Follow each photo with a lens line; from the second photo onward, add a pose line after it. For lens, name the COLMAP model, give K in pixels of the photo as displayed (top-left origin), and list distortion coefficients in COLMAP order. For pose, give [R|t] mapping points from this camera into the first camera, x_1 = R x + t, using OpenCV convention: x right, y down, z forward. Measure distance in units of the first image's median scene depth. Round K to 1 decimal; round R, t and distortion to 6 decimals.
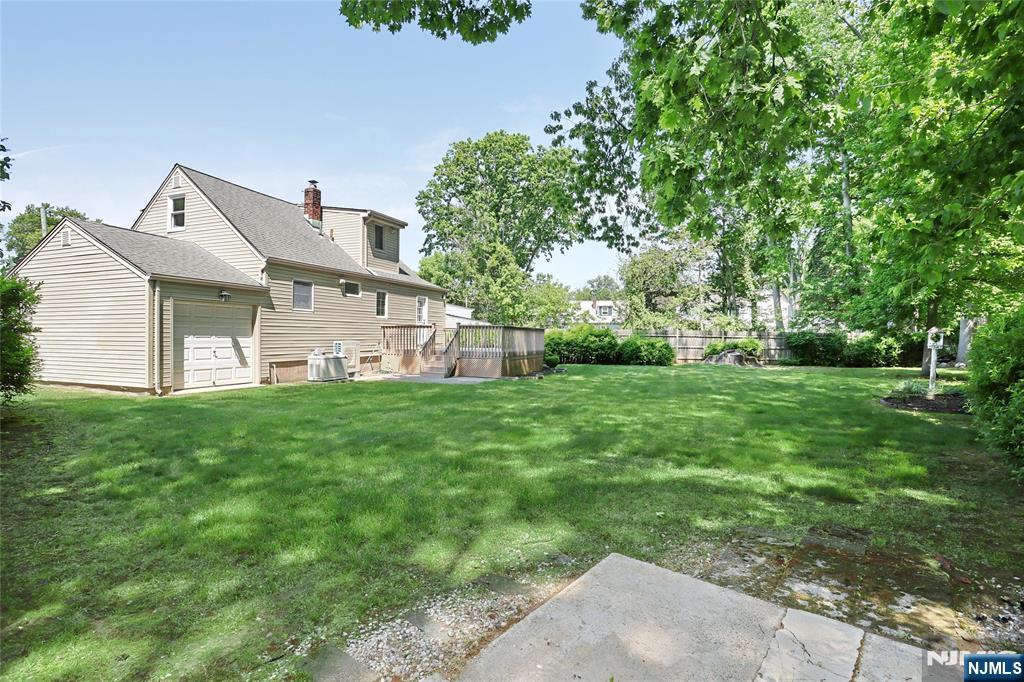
lens RADIAL K [[495.2, 0, 507.5], [0, 495.2, 339.0], [0, 0, 1]] dist [-0.066946, 0.025355]
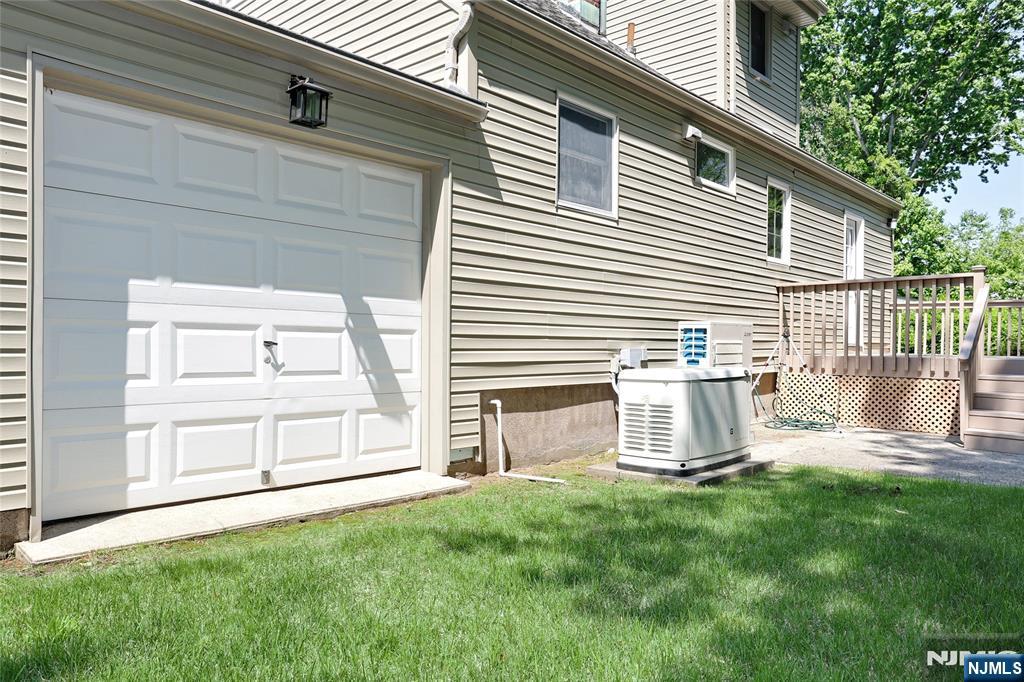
lens RADIAL K [[725.3, 0, 512.0], [0, 725.3, 341.0], [0, 0, 1]] dist [-0.000142, -0.000249]
pose [[0.927072, 0.002184, -0.374876, -0.320975], [-0.007318, 0.999898, -0.012272, 0.024789], [0.374811, 0.014121, 0.926994, 0.634437]]
